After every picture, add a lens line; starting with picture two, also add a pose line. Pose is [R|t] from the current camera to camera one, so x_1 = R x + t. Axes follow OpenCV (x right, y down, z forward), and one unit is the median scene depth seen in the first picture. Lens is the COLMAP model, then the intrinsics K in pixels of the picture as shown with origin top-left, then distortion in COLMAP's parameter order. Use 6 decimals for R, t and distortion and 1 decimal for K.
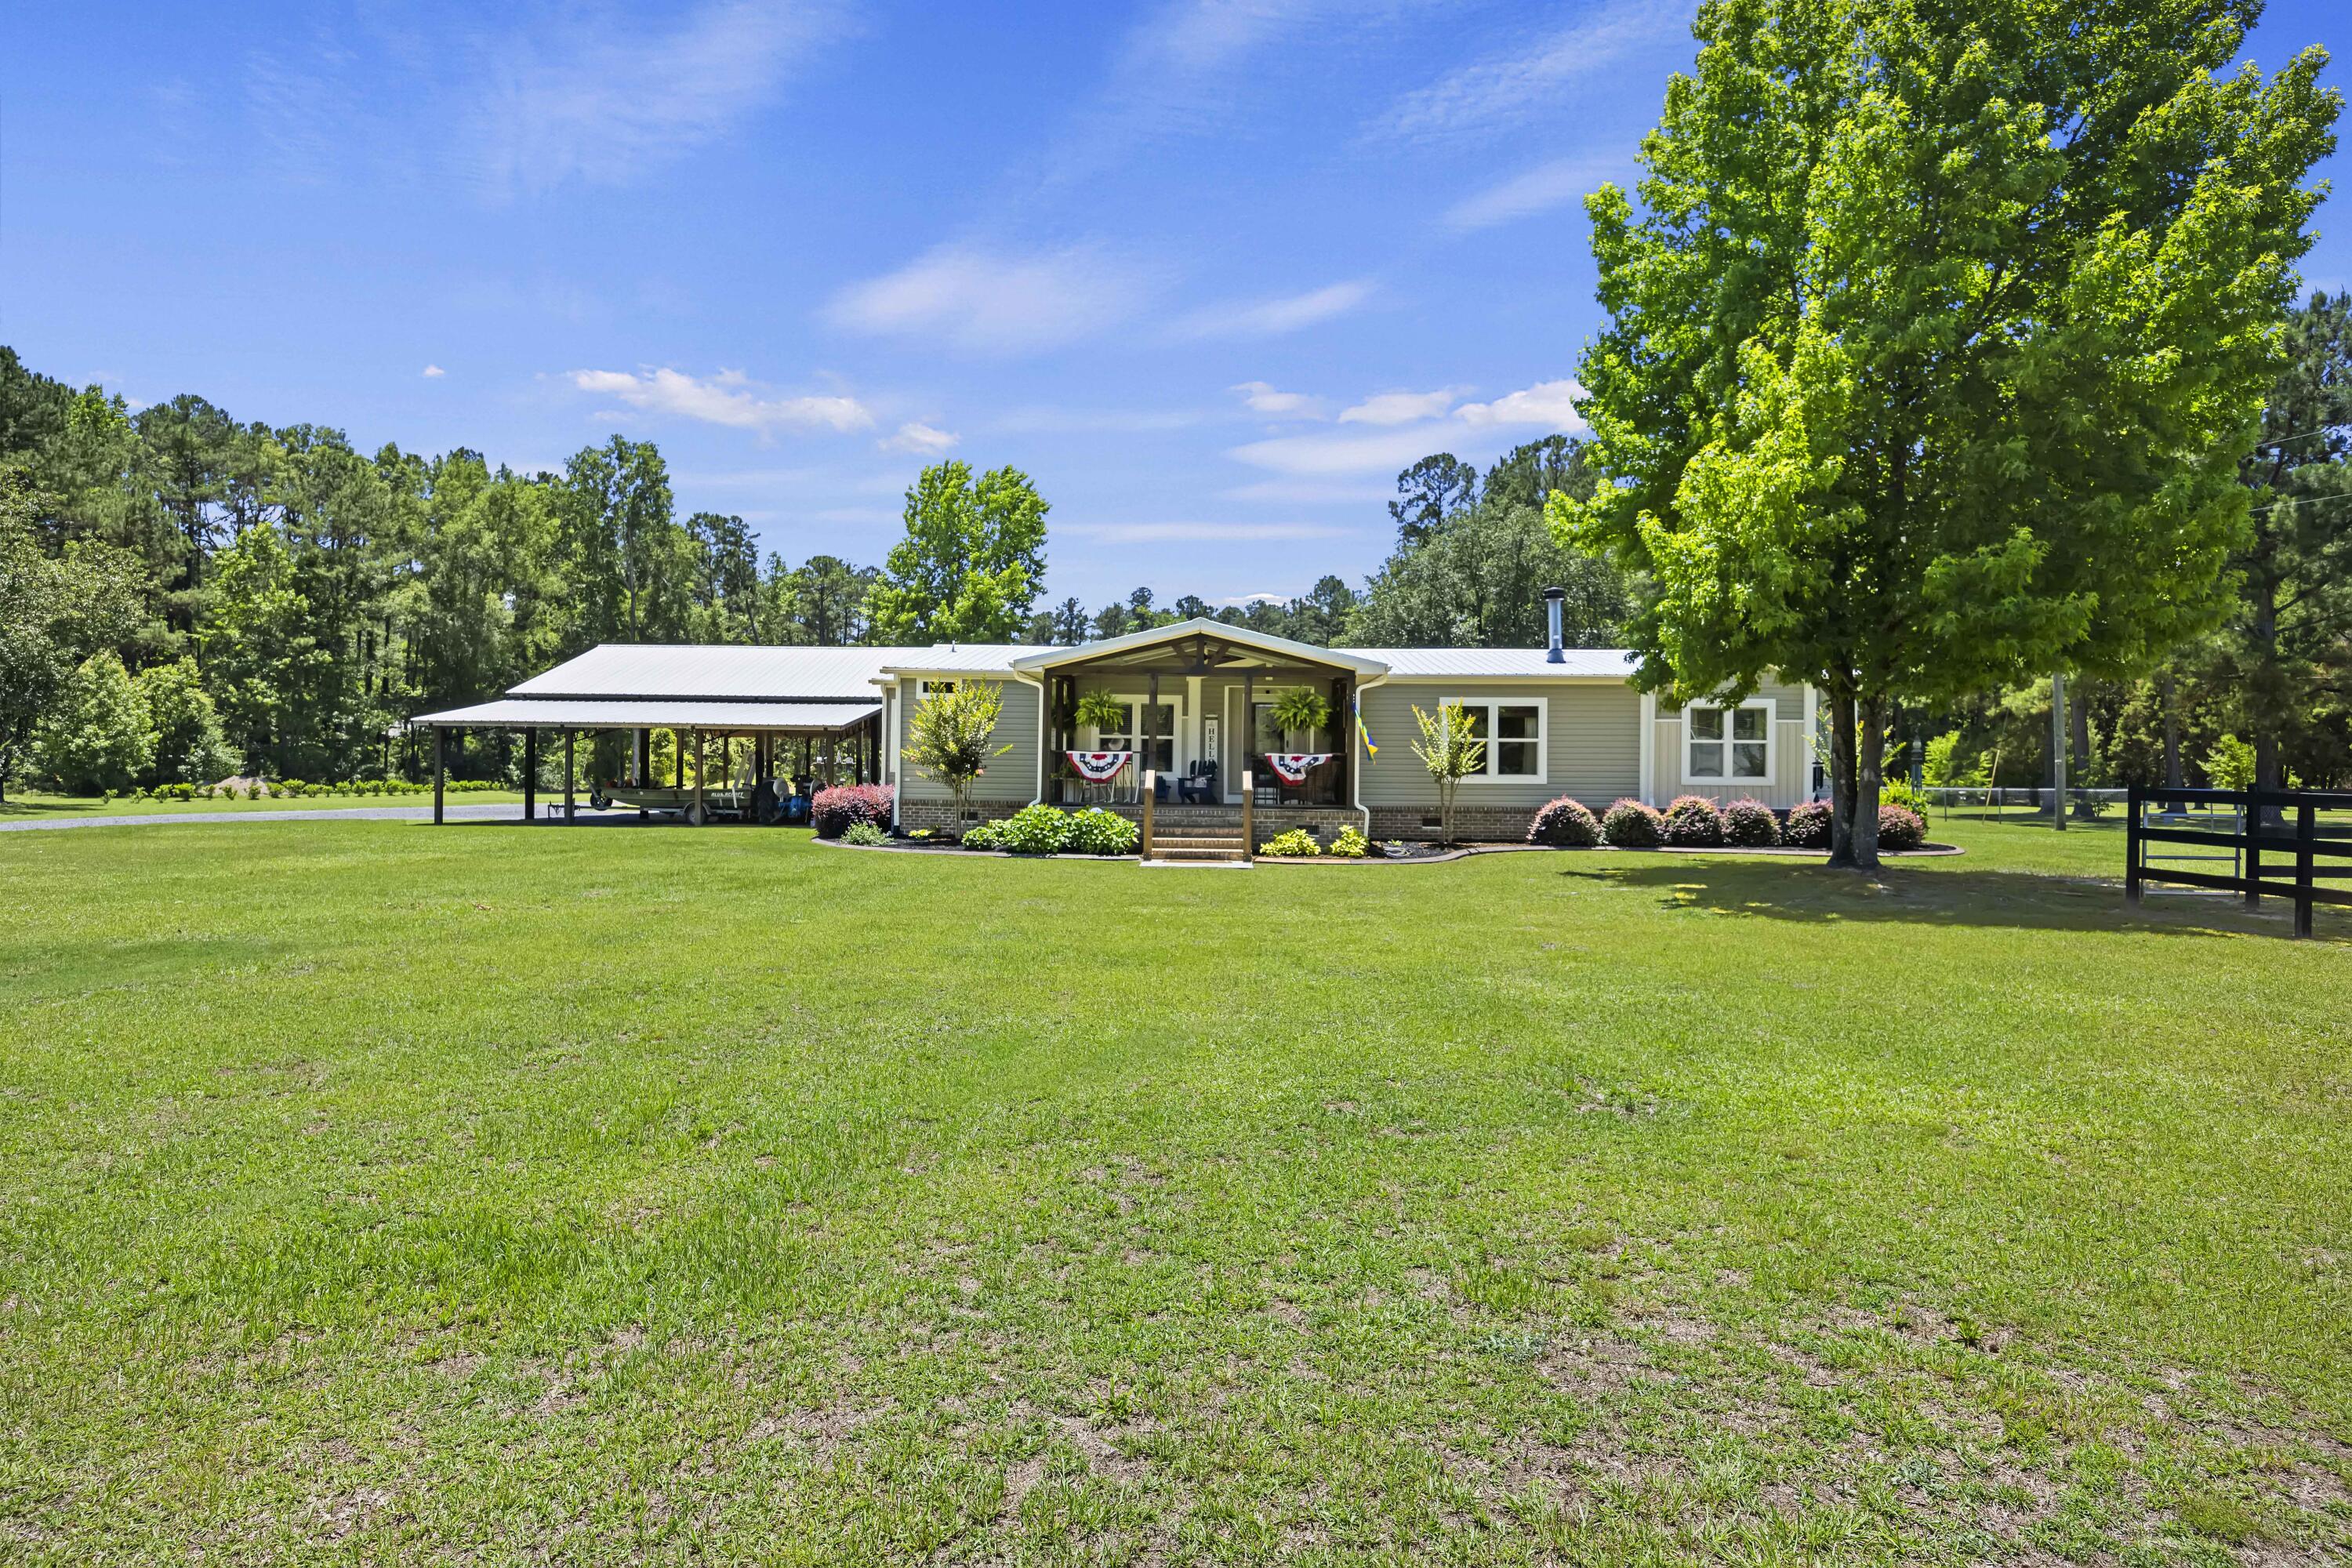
lens RADIAL K [[1344.7, 0, 1176.0], [0, 1344.7, 784.0], [0, 0, 1]] dist [-0.031042, 0.000195]
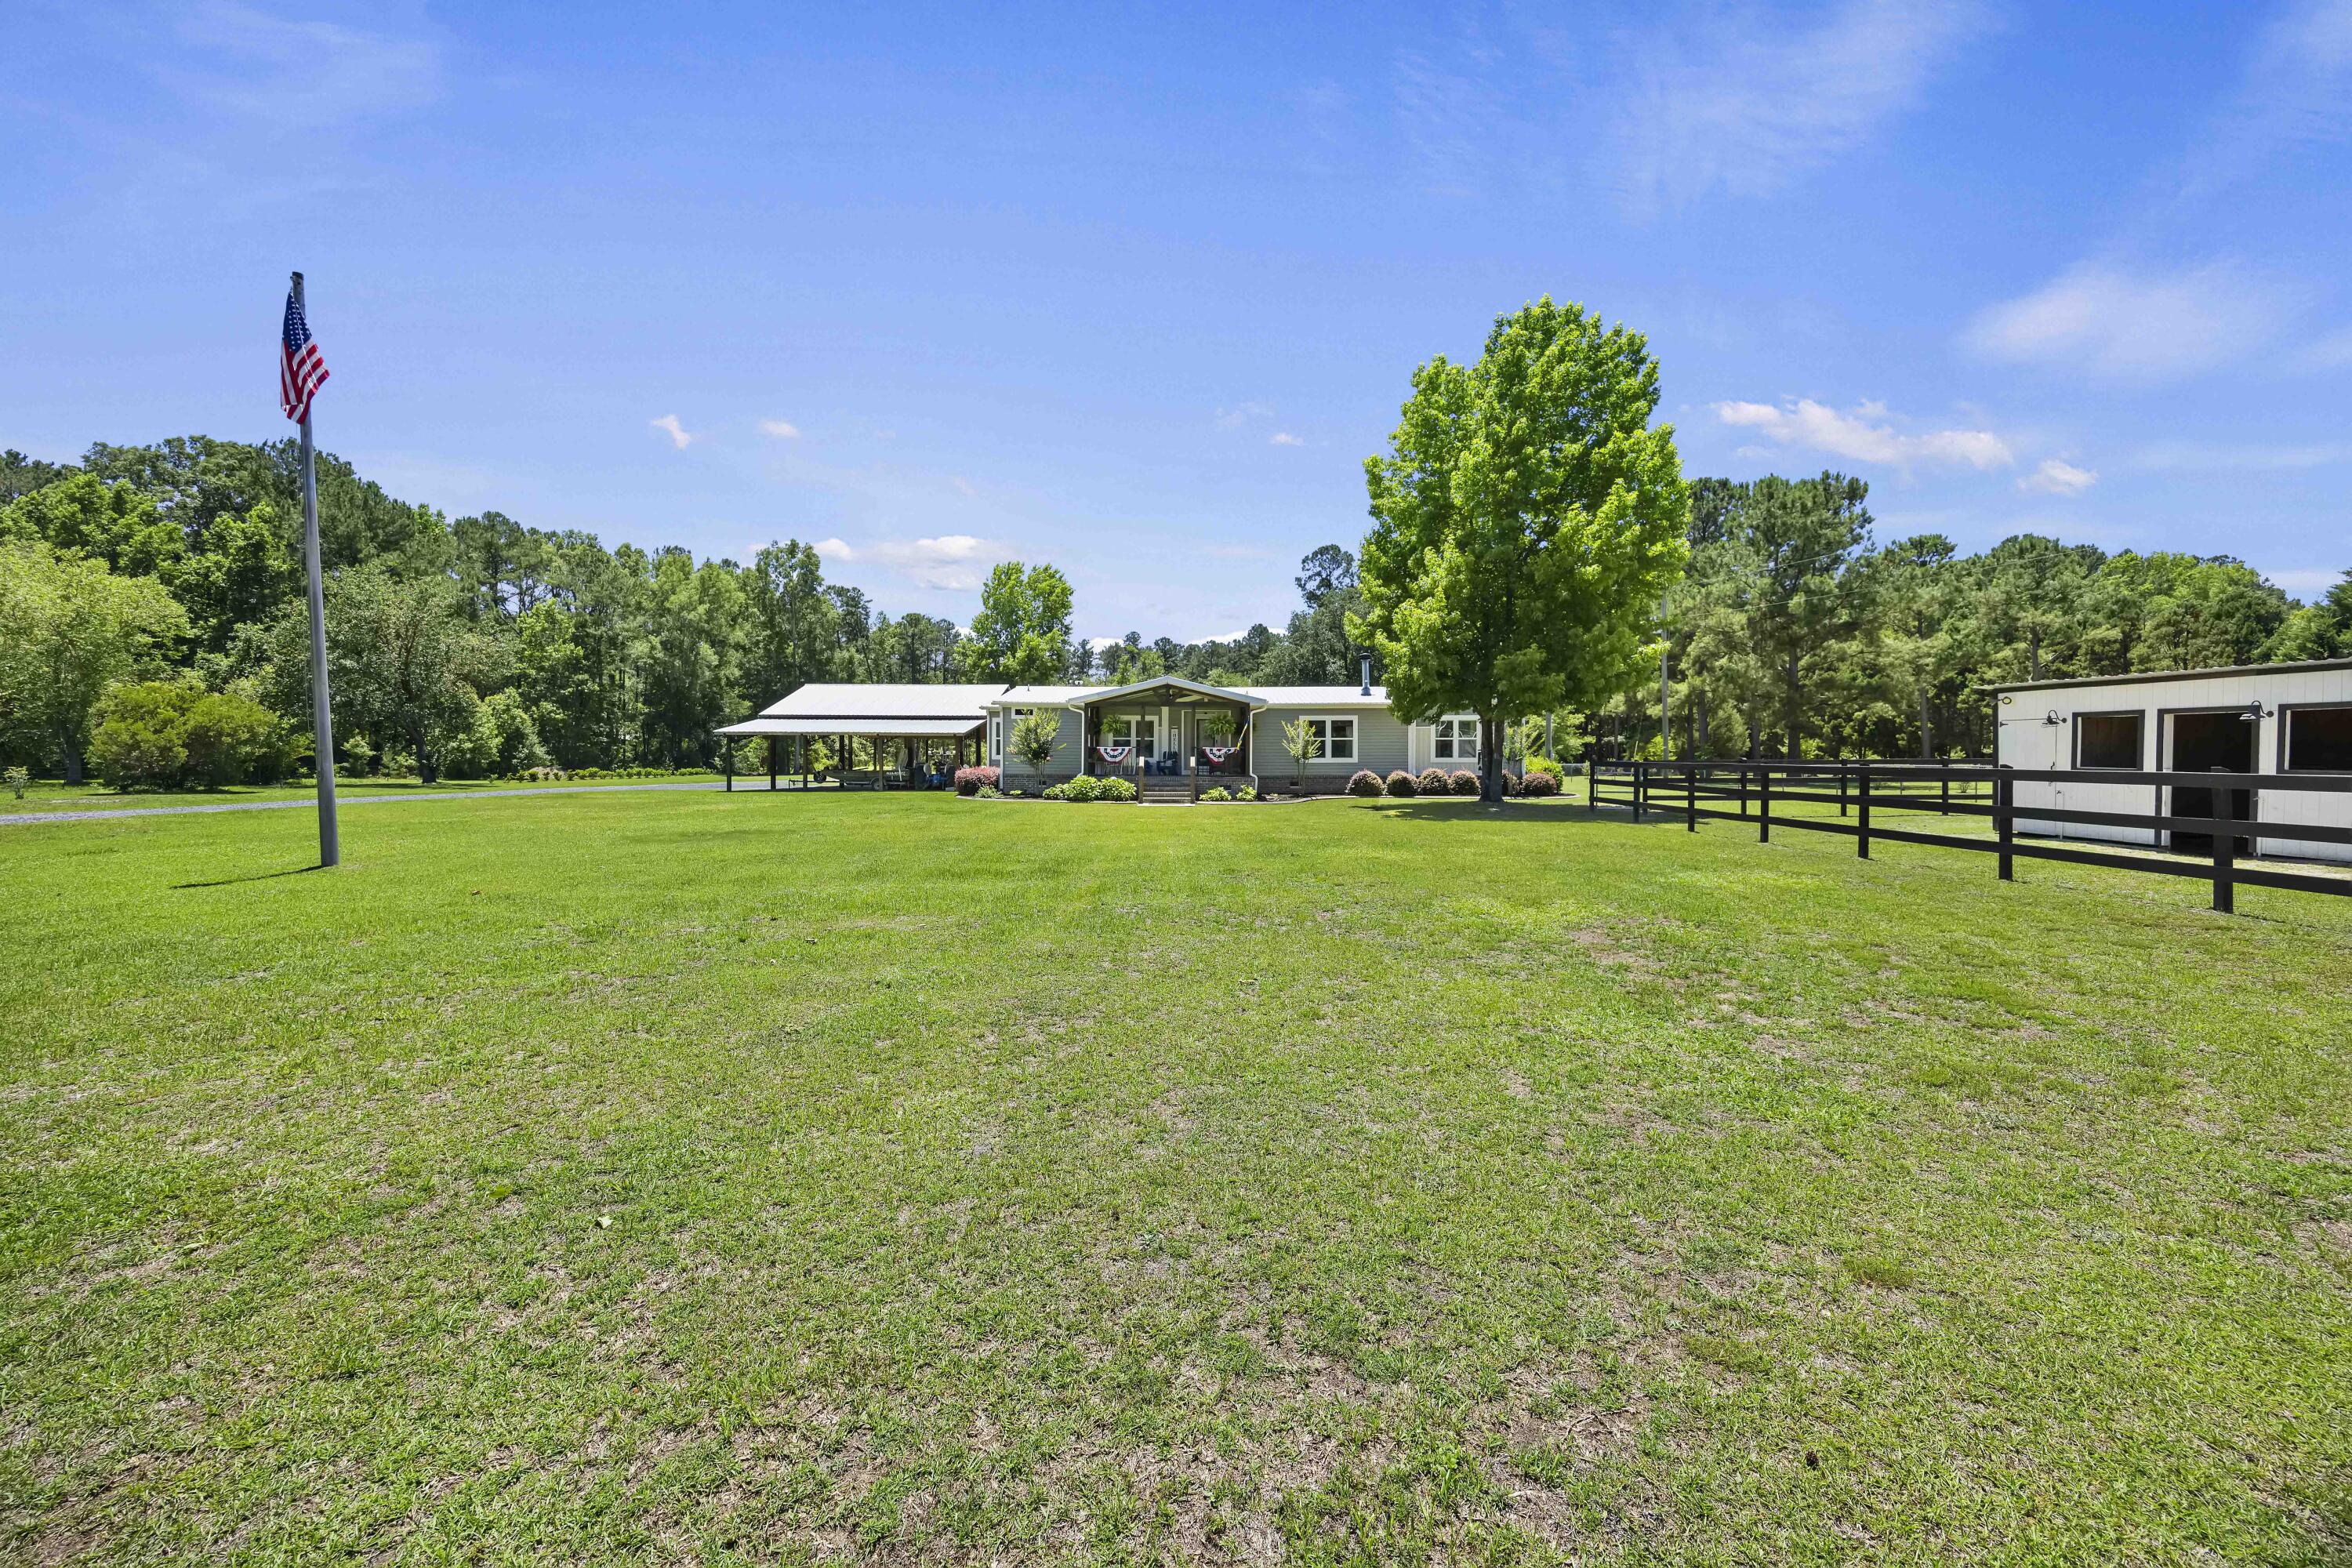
lens RADIAL K [[966.8, 0, 1227.4], [0, 966.8, 779.4], [0, 0, 1]] dist [-0.002266, -0.000556]
pose [[0.997221, -0.009975, 0.073835, 0.000193], [0.009022, 0.999872, 0.013223, 0.004078], [-0.073958, -0.012520, 0.997183, -0.309101]]
